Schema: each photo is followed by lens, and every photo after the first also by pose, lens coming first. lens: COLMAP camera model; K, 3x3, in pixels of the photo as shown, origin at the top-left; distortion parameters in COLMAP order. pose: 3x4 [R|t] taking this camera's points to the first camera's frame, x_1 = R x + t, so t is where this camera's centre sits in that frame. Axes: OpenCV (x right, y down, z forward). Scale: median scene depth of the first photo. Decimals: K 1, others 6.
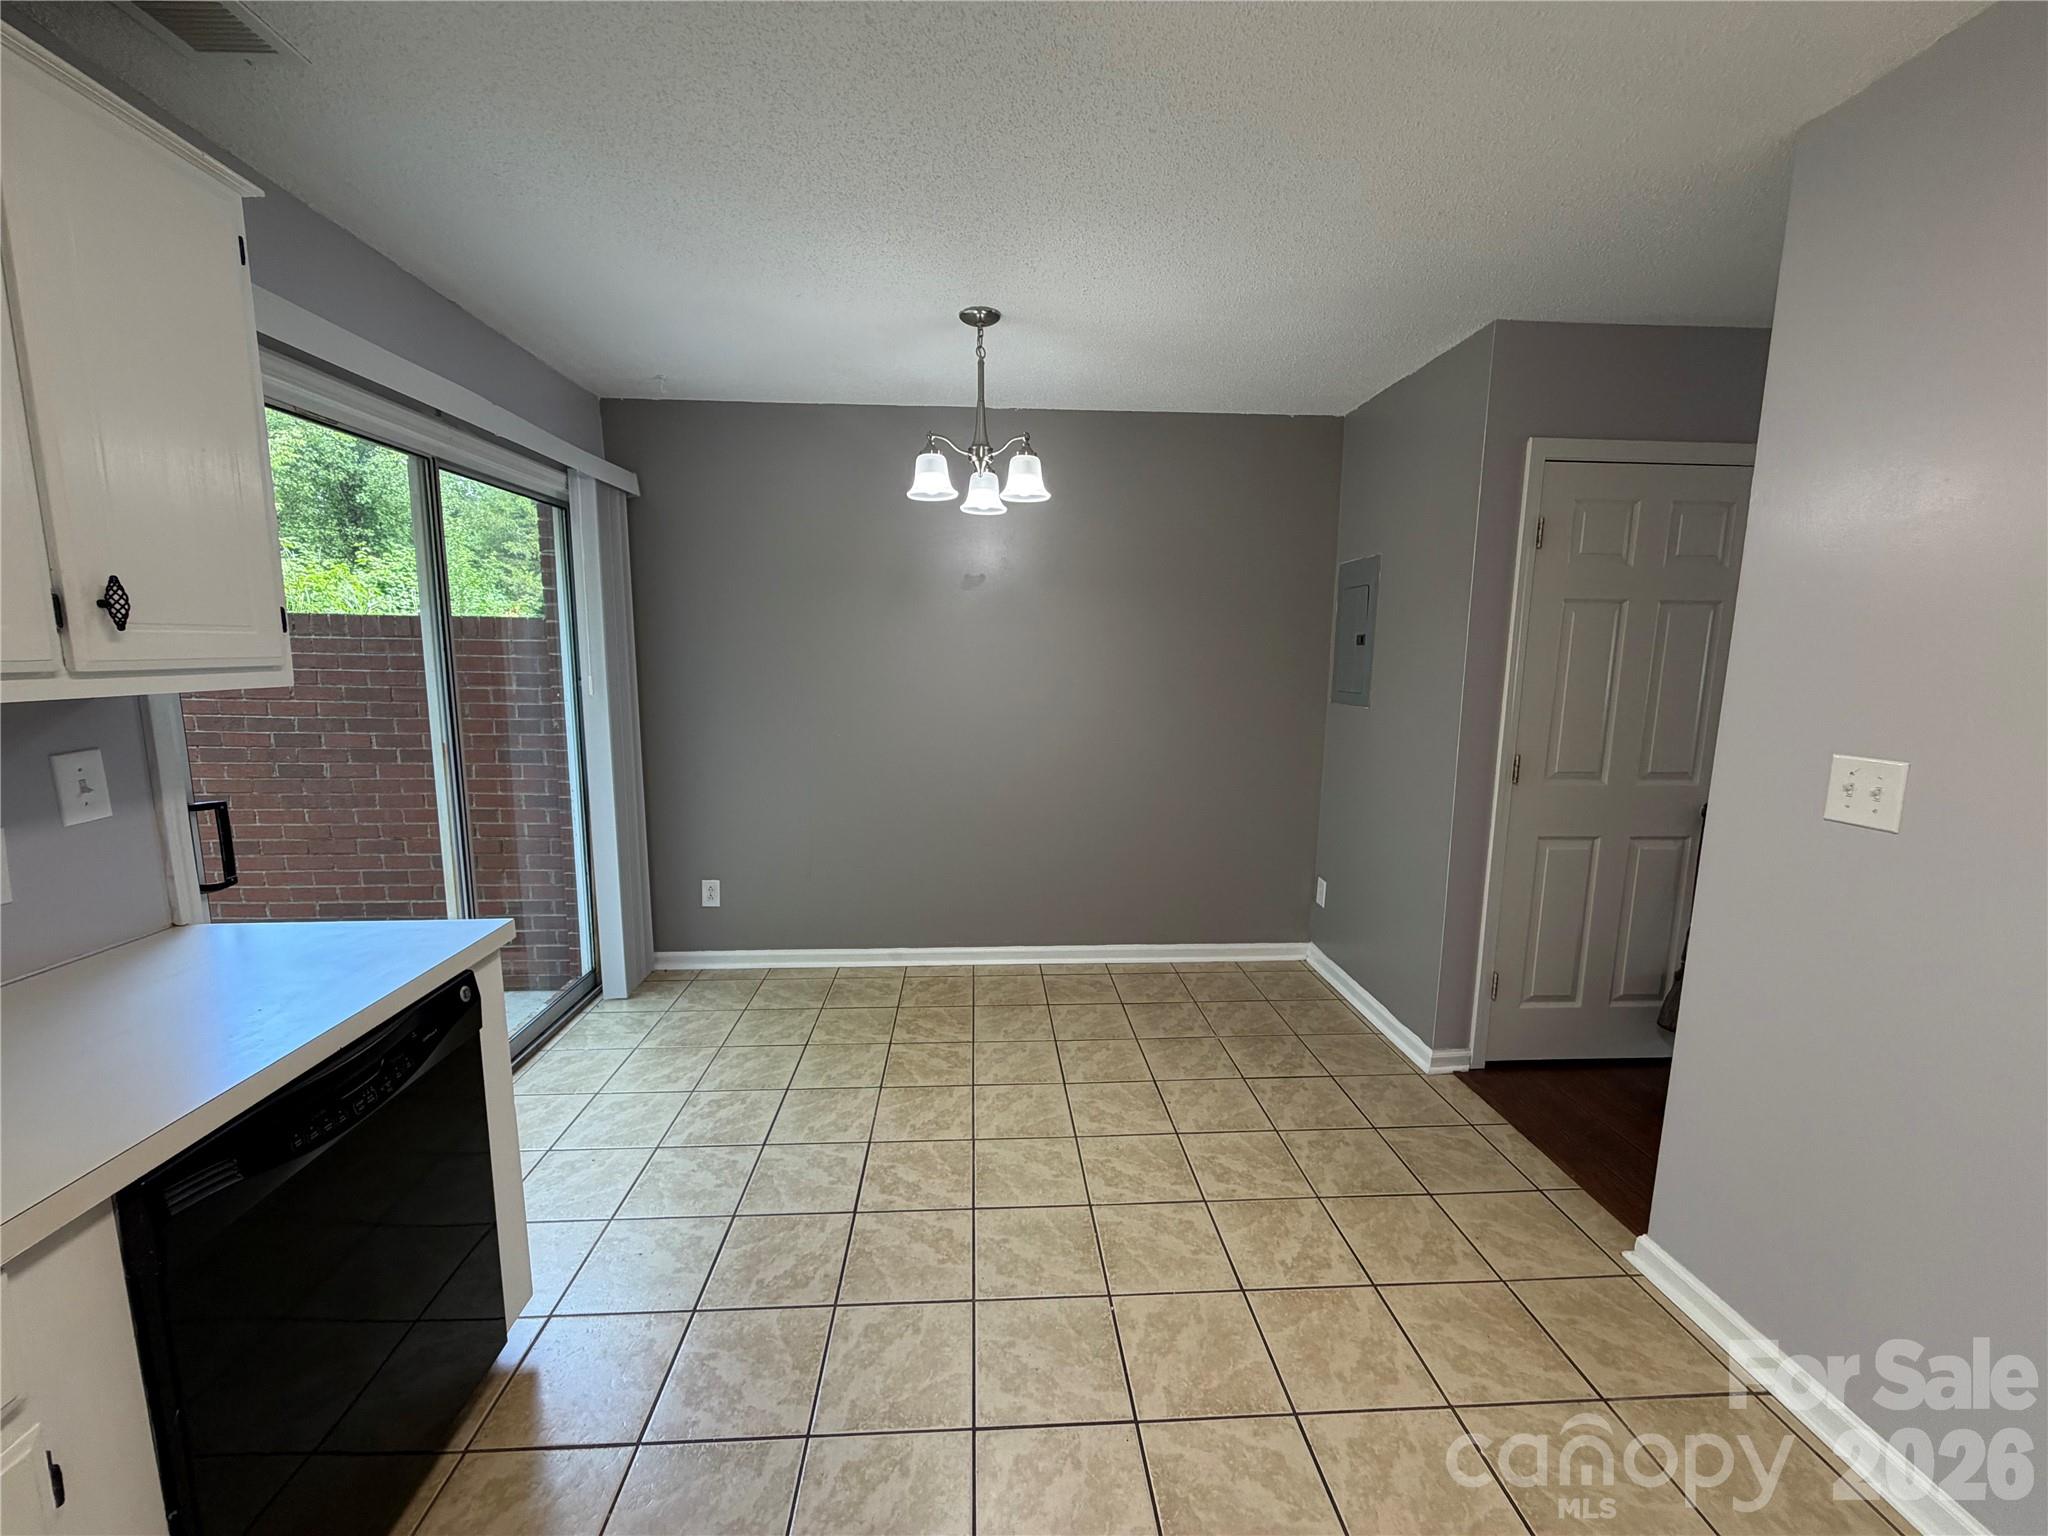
lens RADIAL K [[818.8, 0, 1016.3], [0, 818.8, 767.9], [0, 0, 1]] dist [-0.000241, 0.000863]
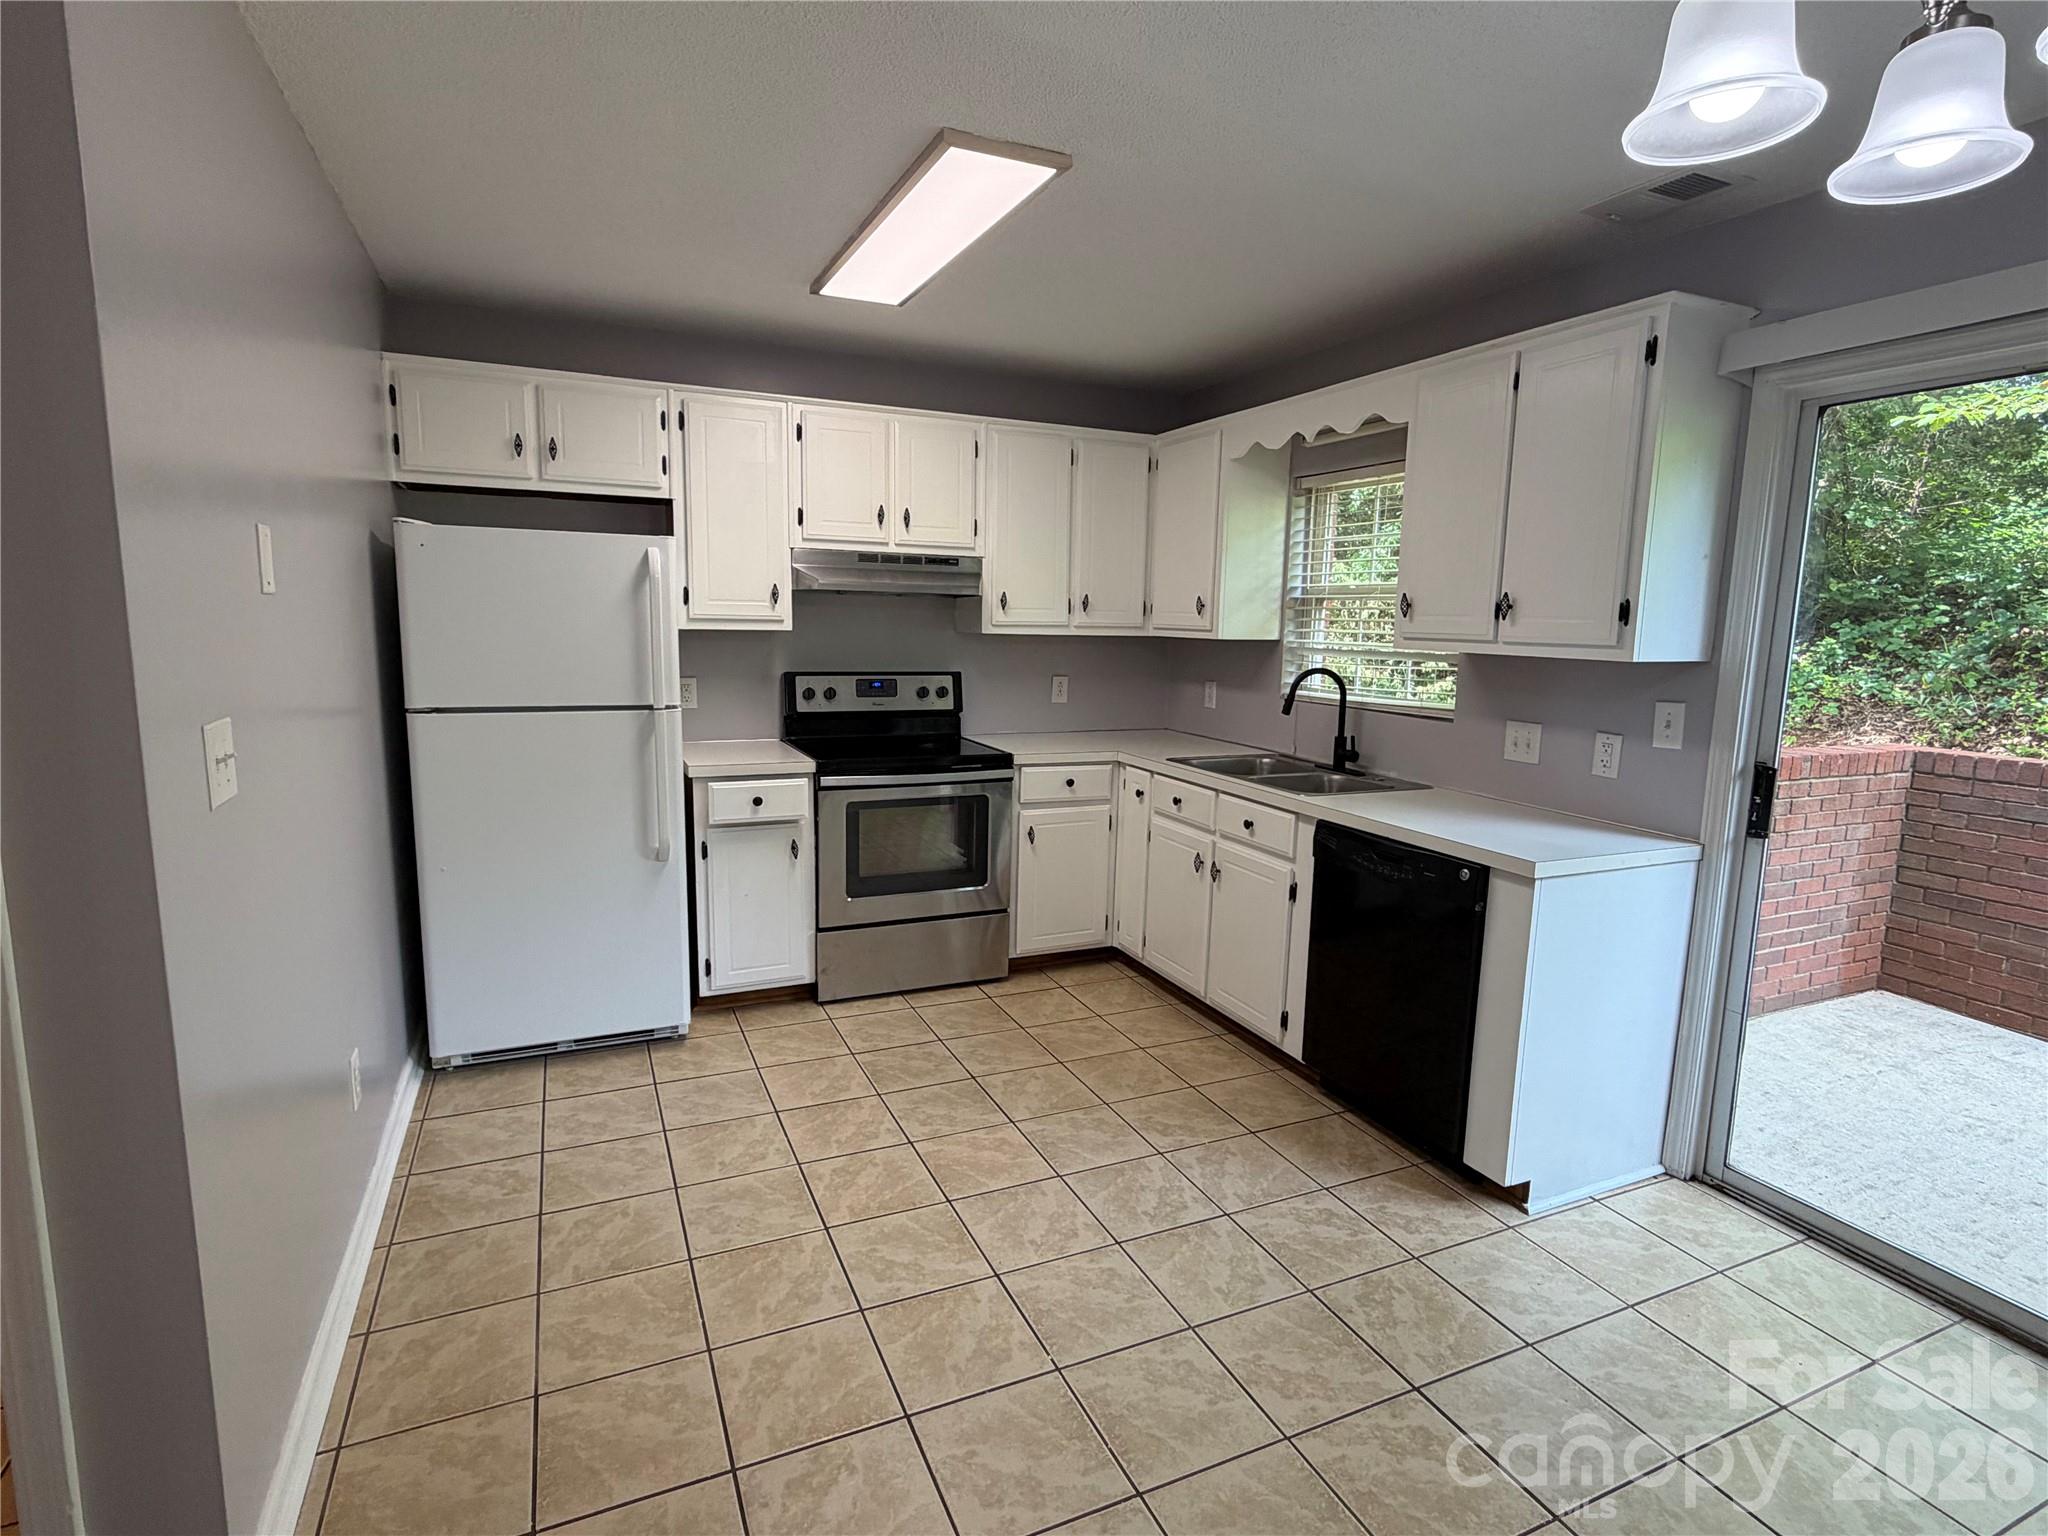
lens RADIAL K [[1021.3, 0, 1023.9], [0, 1021.3, 769.6], [0, 0, 1]] dist [0.001977, -0.001114]
pose [[-0.931272, 0.025680, -0.363420, 0.386623], [-0.083116, 0.956232, 0.280555, -0.188877], [0.354718, 0.291479, -0.888378, 1.302625]]
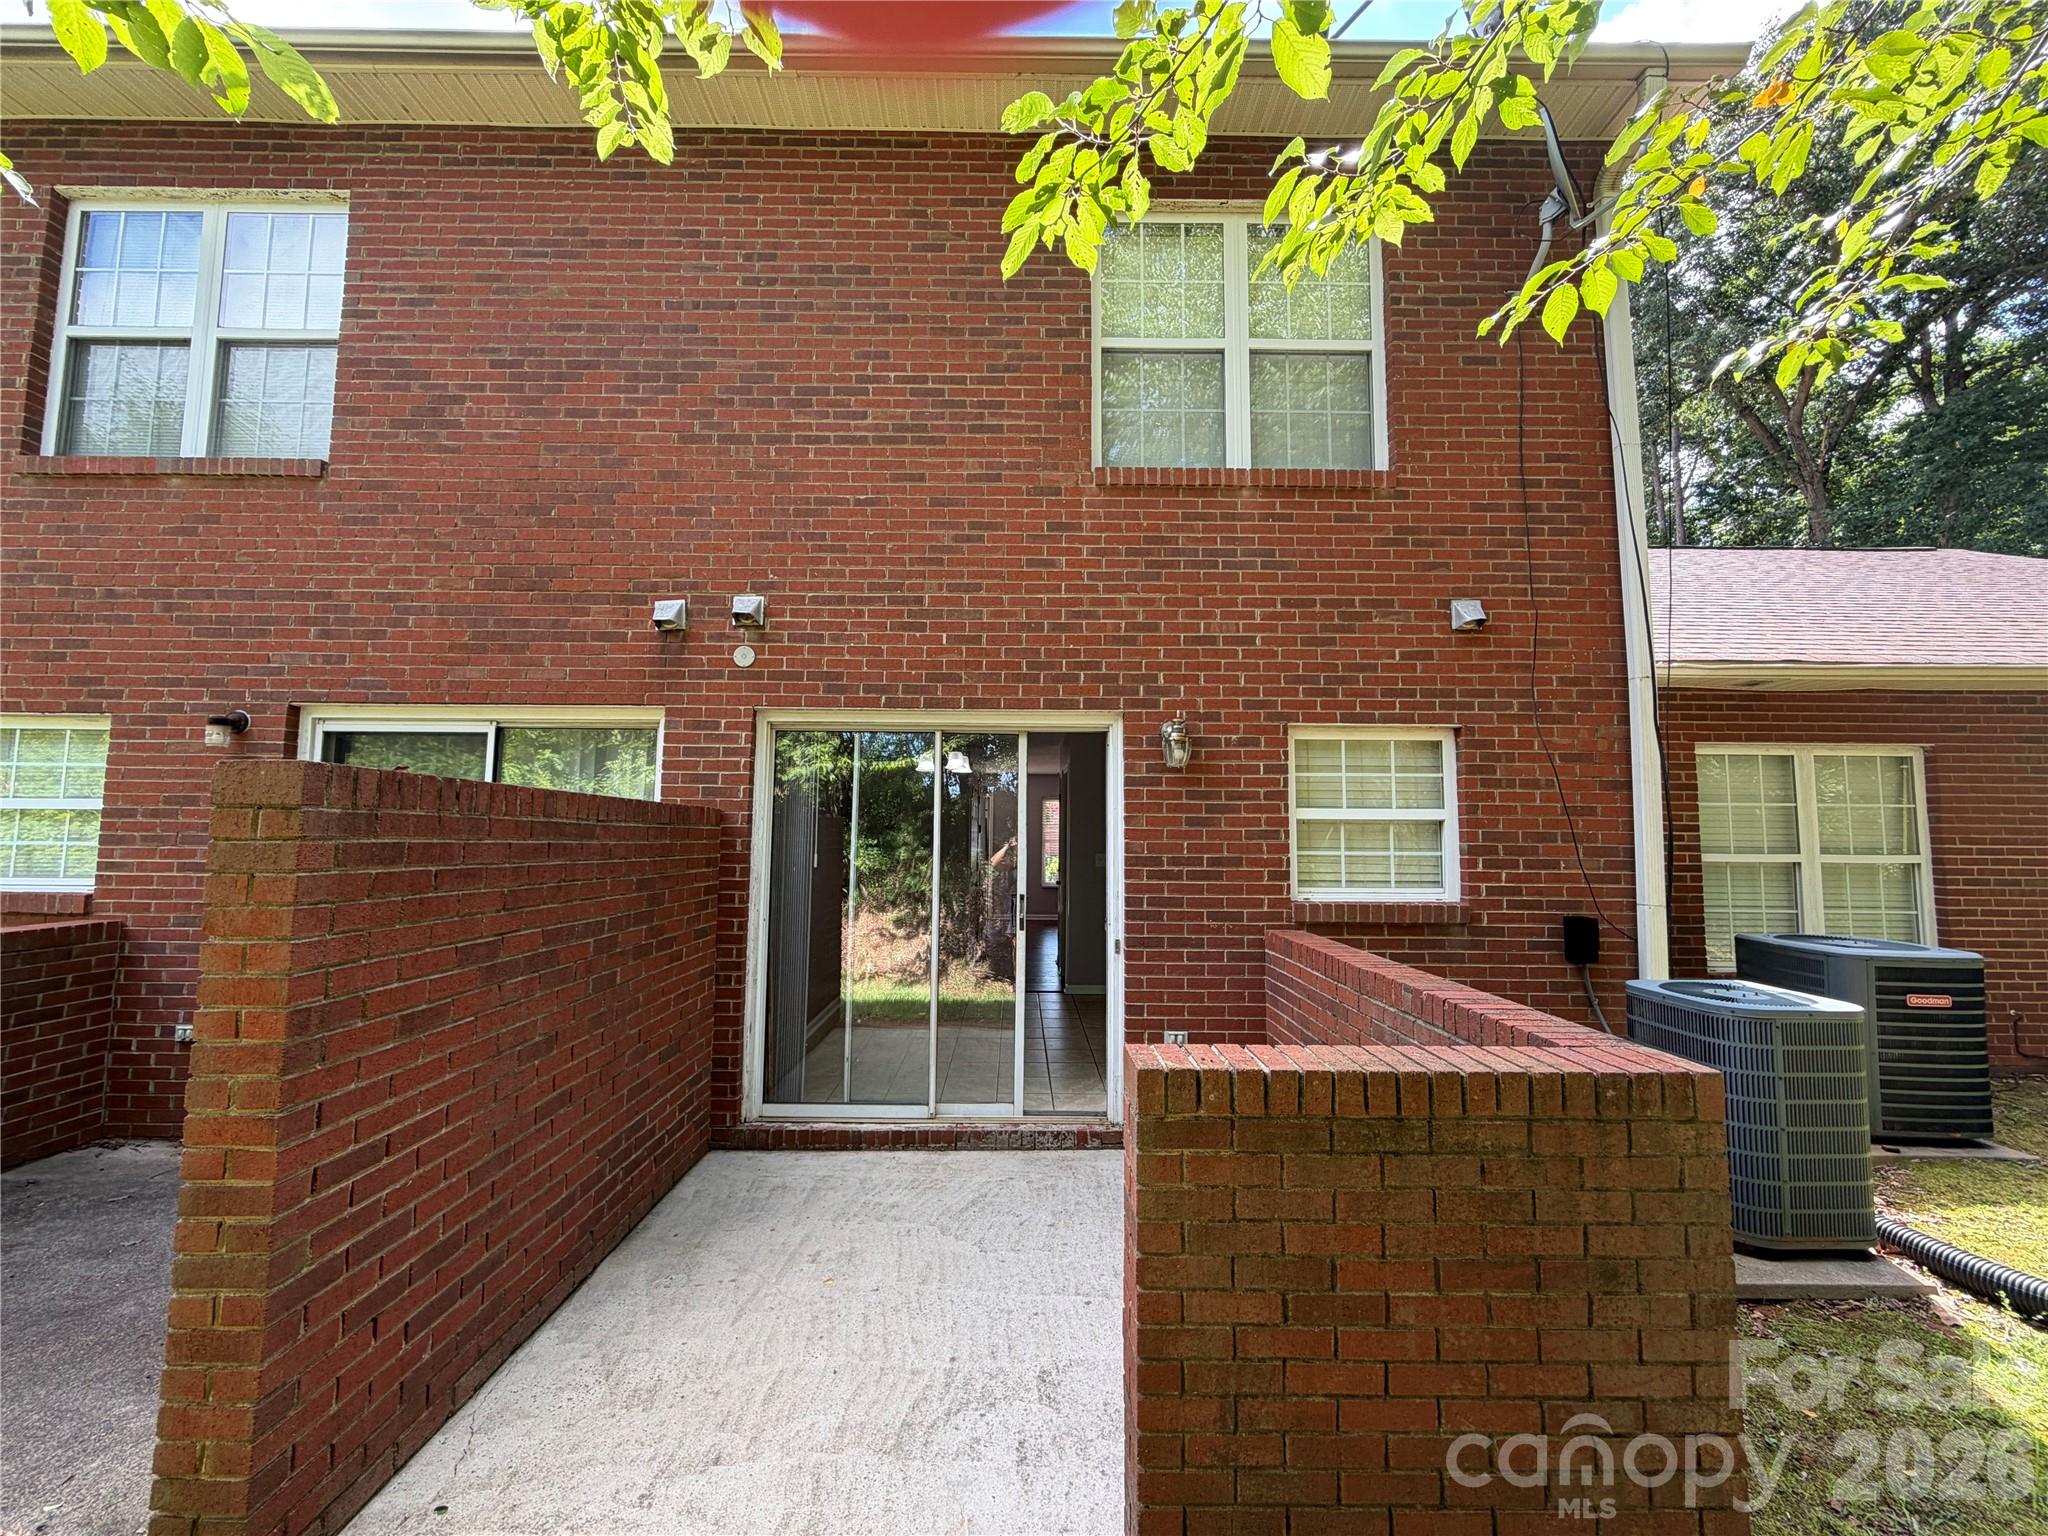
lens RADIAL K [[818.8, 0, 1021.0], [0, 818.8, 761.4], [0, 0, 1]] dist [-0.000241, 0.000863]
pose [[0.045784, 0.078803, 0.995838, -2.421407], [0.137054, 0.986961, -0.084402, -0.127801], [-0.989505, 0.140348, 0.034386, 0.732609]]
